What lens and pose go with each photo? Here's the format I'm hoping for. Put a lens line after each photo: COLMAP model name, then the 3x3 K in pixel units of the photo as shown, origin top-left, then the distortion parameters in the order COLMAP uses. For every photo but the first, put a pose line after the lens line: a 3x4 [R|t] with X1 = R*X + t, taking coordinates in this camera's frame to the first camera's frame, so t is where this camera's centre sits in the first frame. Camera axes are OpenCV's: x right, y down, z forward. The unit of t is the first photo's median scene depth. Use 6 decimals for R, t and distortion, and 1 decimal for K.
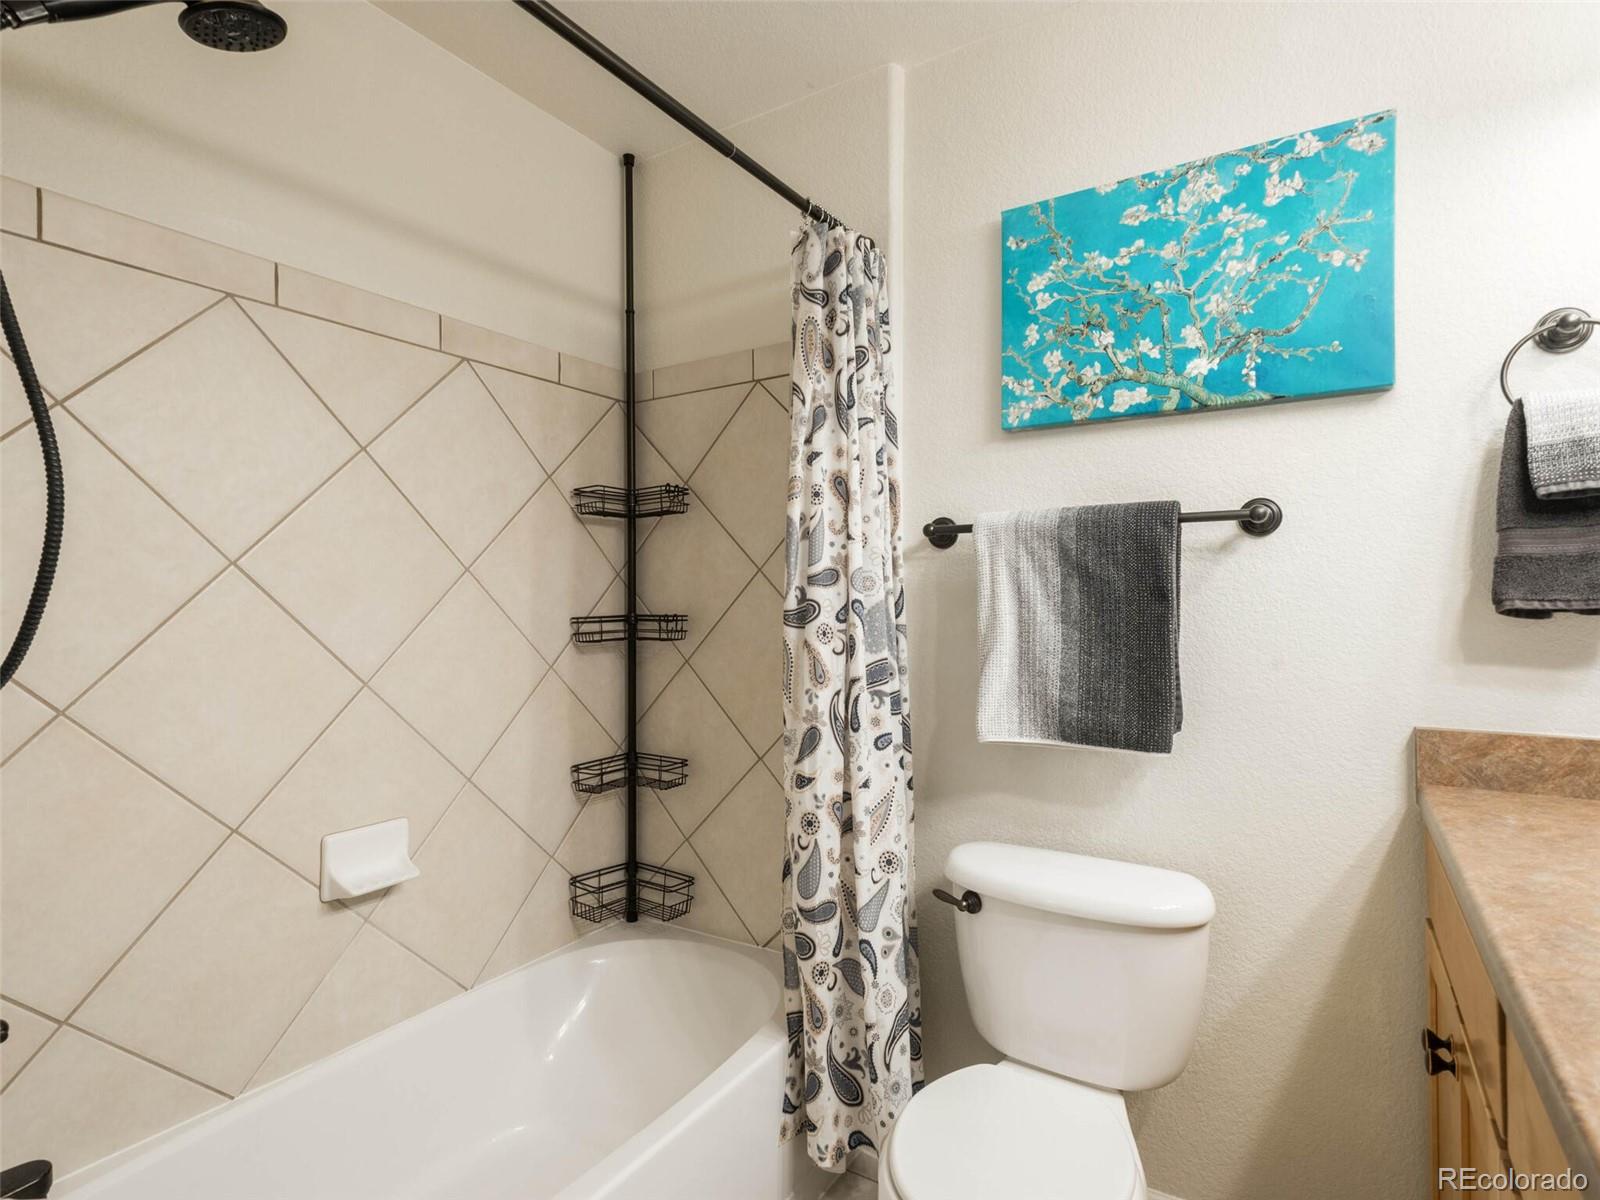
lens RADIAL K [[846.6, 0, 799.4], [0, 846.6, 600.7], [0, 0, 1]] dist [0.019219, -0.003574]
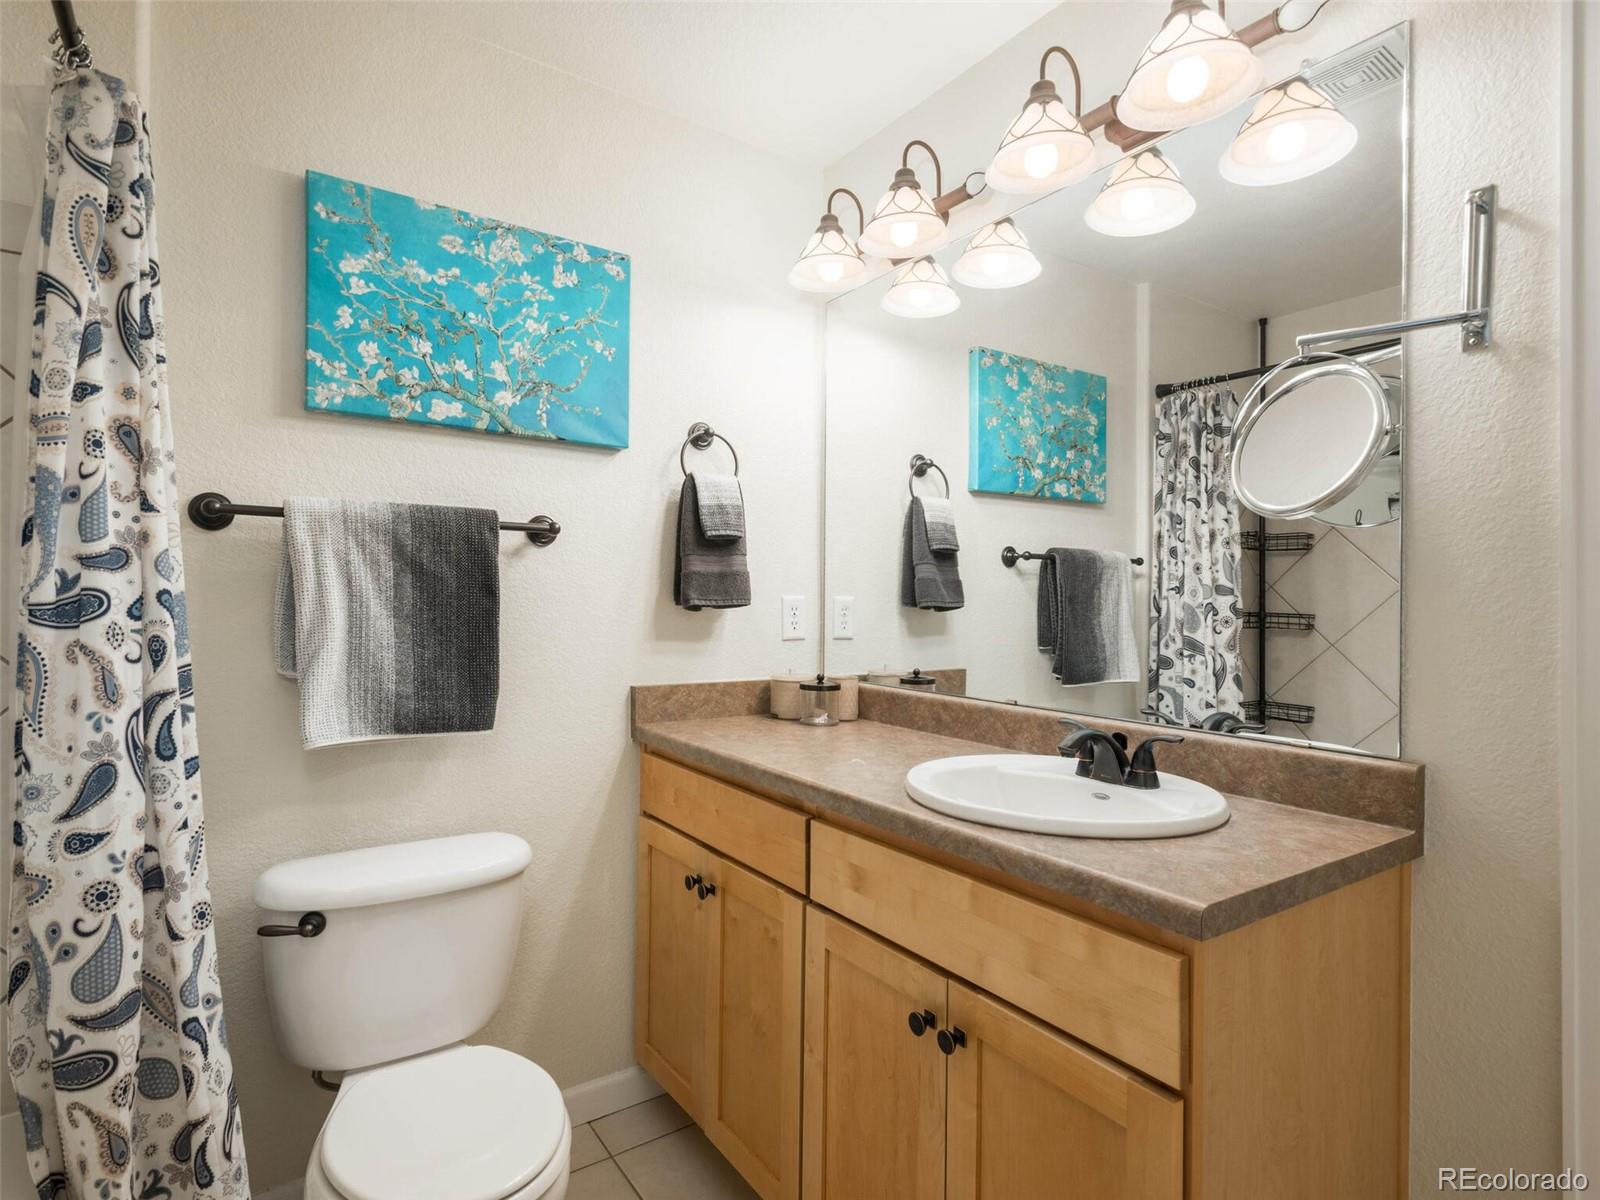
lens RADIAL K [[846.6, 0, 800.3], [0, 846.6, 601.4], [0, 0, 1]] dist [0.019219, -0.003574]
pose [[0.377056, 0.008606, 0.926151, -0.441098], [-0.011726, 0.999921, -0.004517, 0.006054], [-0.926116, -0.009157, 0.377127, 0.168034]]
